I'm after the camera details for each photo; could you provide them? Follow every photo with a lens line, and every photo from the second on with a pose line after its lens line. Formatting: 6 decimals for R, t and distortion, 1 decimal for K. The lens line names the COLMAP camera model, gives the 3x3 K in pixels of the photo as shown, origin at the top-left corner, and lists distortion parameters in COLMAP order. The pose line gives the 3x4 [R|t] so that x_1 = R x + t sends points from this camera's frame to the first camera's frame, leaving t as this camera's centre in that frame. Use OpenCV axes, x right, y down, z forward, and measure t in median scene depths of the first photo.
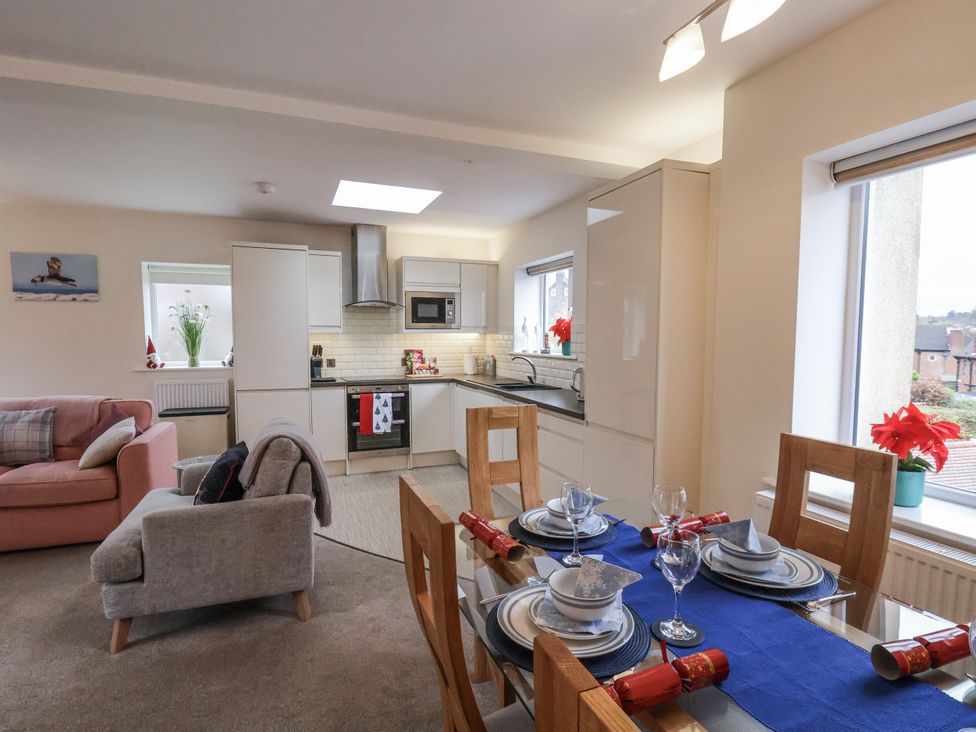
lens RADIAL K [[516.7, 0, 487.9], [0, 516.7, 375.6], [0, 0, 1]] dist [-0.008798, -0.001358]
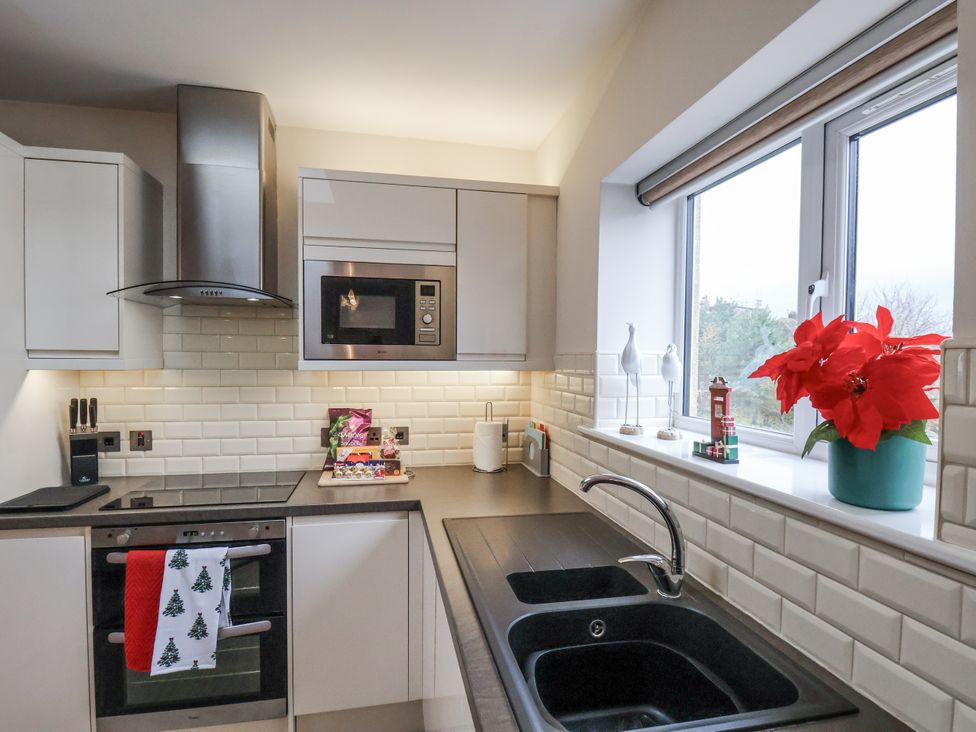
lens RADIAL K [[516.7, 0, 487.9], [0, 516.7, 375.6], [0, 0, 1]] dist [-0.008798, -0.001358]
pose [[0.985401, 0.012990, -0.169753, 0.037928], [-0.021130, 0.998707, -0.046232, -0.063588], [0.168933, 0.049144, 0.984402, 0.649781]]
